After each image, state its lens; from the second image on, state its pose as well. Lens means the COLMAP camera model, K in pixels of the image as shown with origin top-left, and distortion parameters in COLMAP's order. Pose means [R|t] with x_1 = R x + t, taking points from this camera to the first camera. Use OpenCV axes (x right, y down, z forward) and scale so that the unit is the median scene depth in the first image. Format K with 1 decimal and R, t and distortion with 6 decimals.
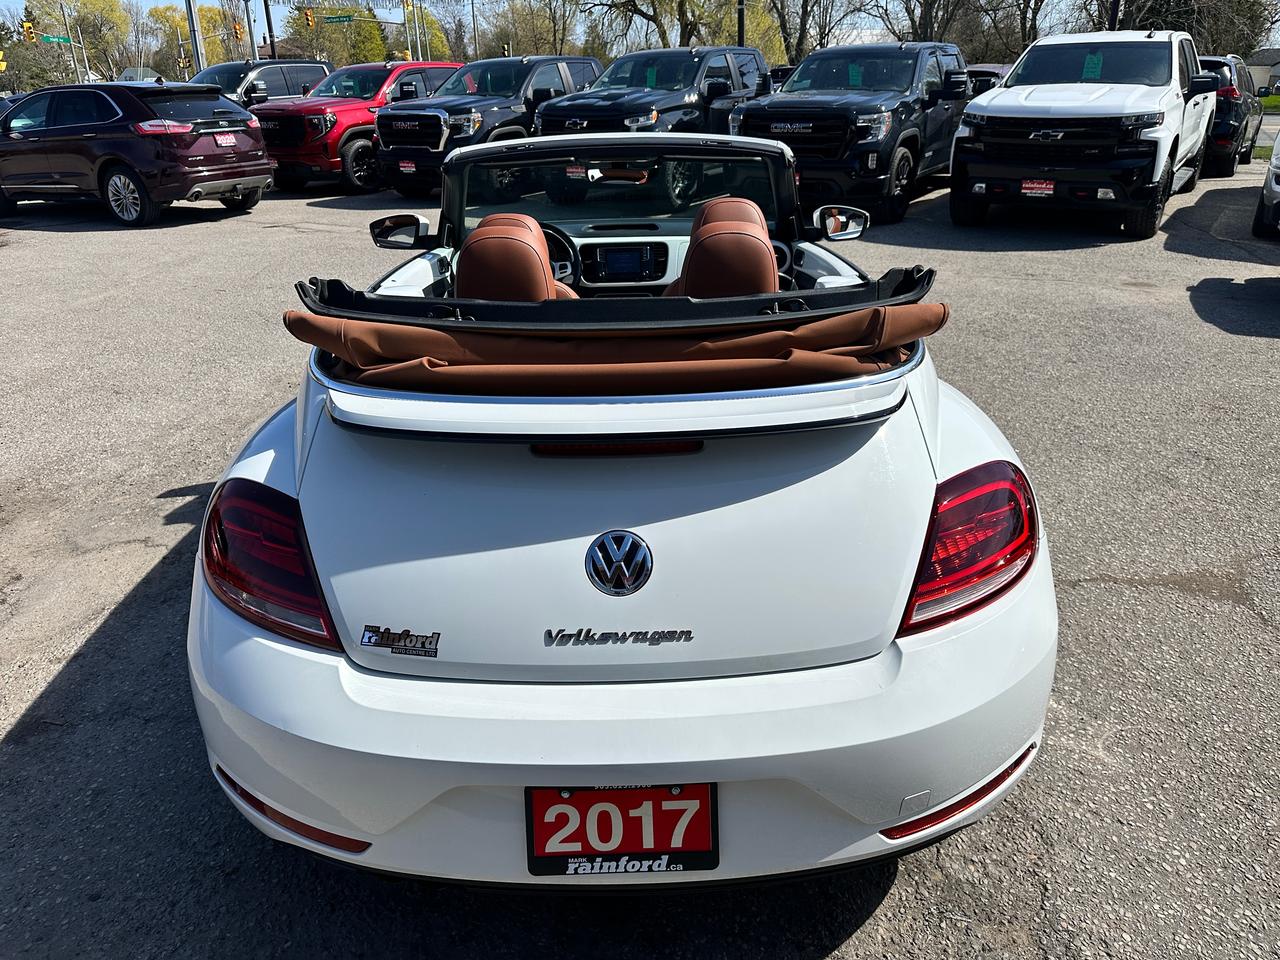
lens RADIAL K [[906.4, 0, 630.6], [0, 906.4, 465.2], [0, 0, 1]] dist [-0.002445, -0.001721]
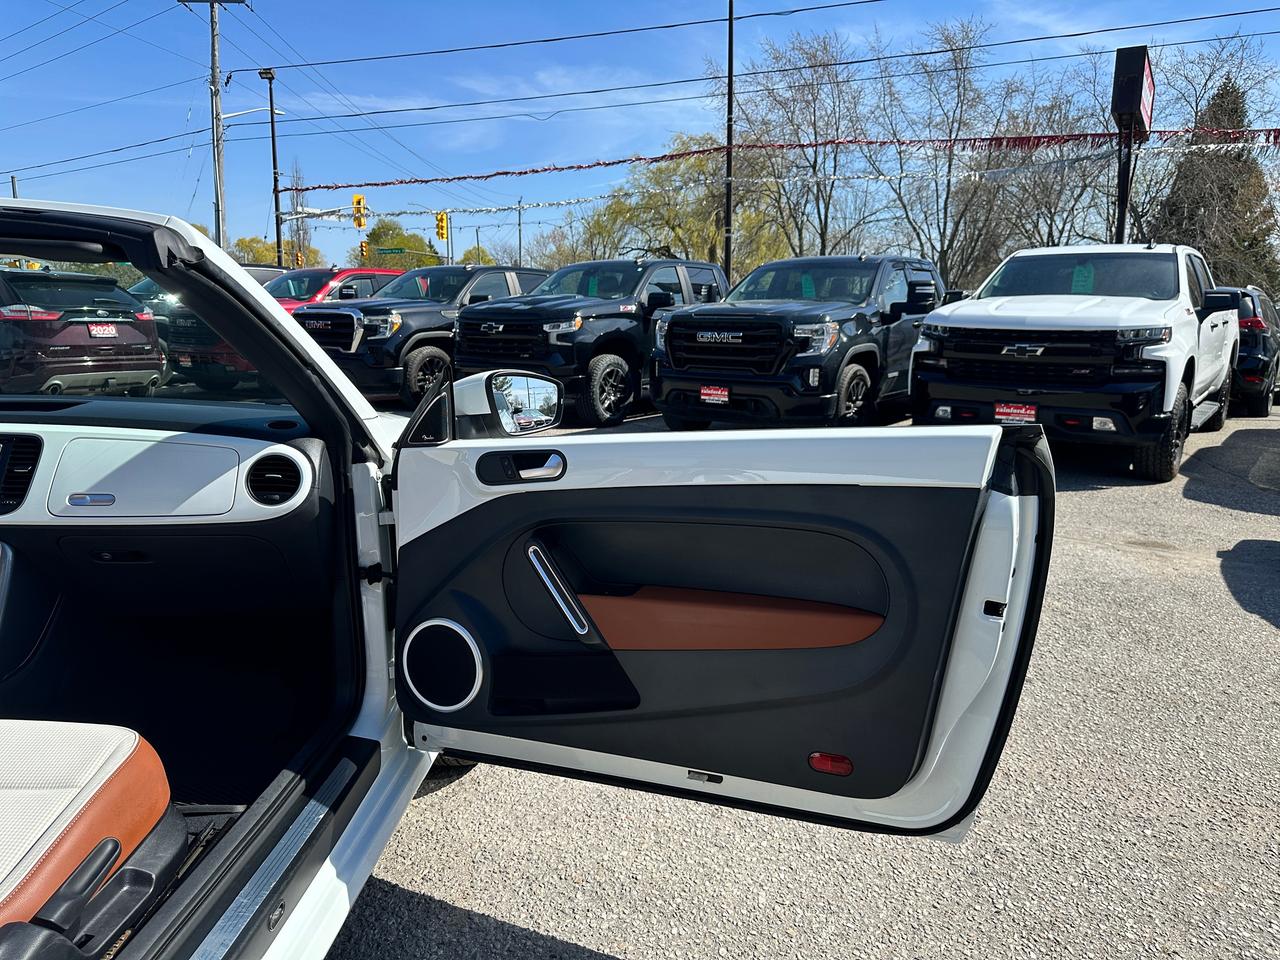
lens RADIAL K [[896.6, 0, 632.0], [0, 896.6, 479.6], [0, 0, 1]] dist [0.043040, -0.052975]
pose [[0.998198, 0.042742, -0.042109, 0.137490], [-0.051041, 0.973830, -0.221472, -0.053434], [0.031541, 0.223222, 0.974257, 0.213313]]
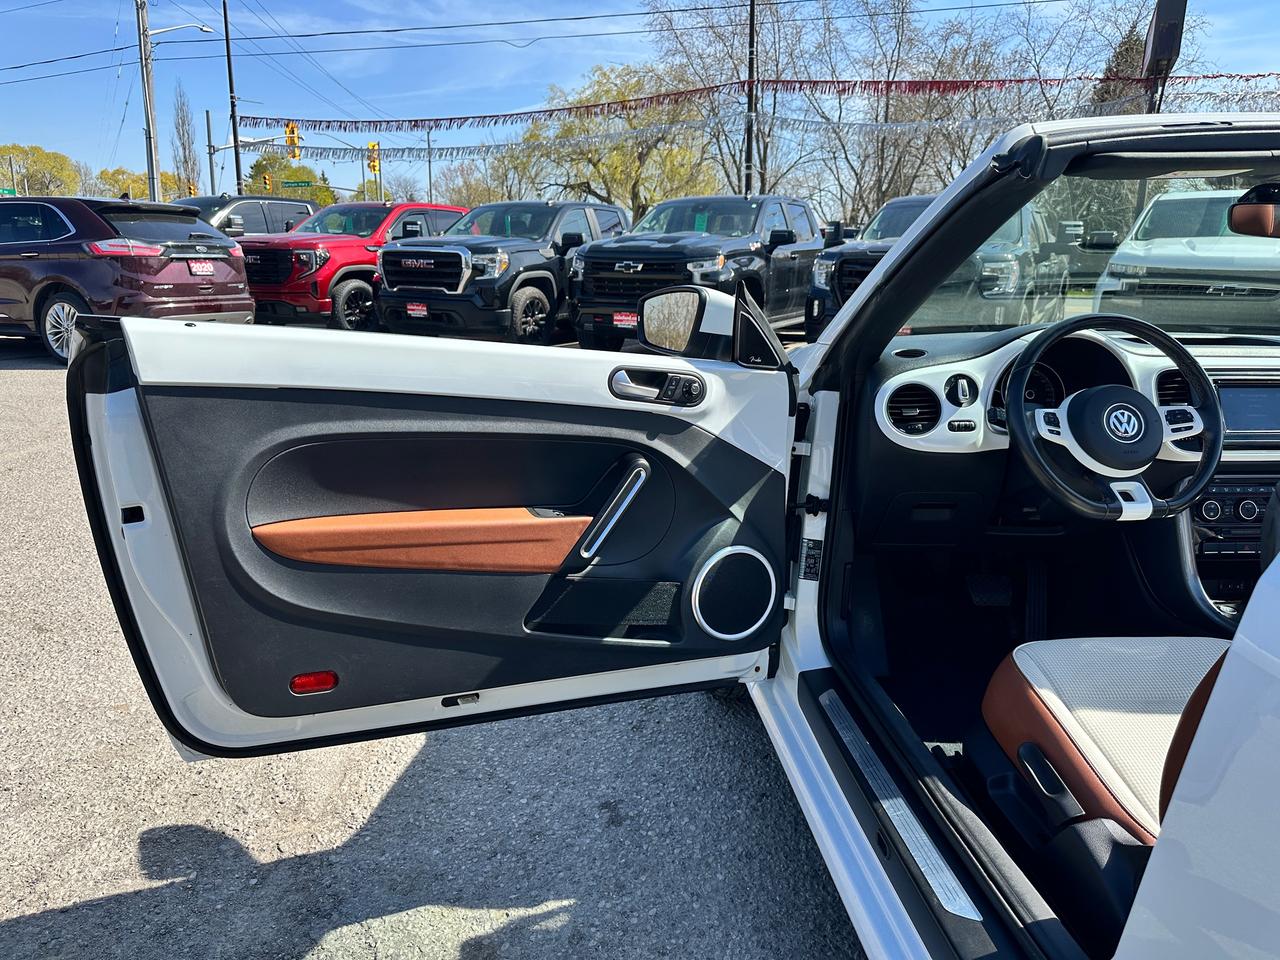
lens RADIAL K [[896.6, 0, 632.0], [0, 896.6, 479.6], [0, 0, 1]] dist [0.043040, -0.052975]
pose [[0.996878, 0.021748, 0.075899, -0.134990], [-0.009159, 0.986679, -0.162422, -0.045129], [-0.078420, 0.161220, 0.983798, 0.222801]]
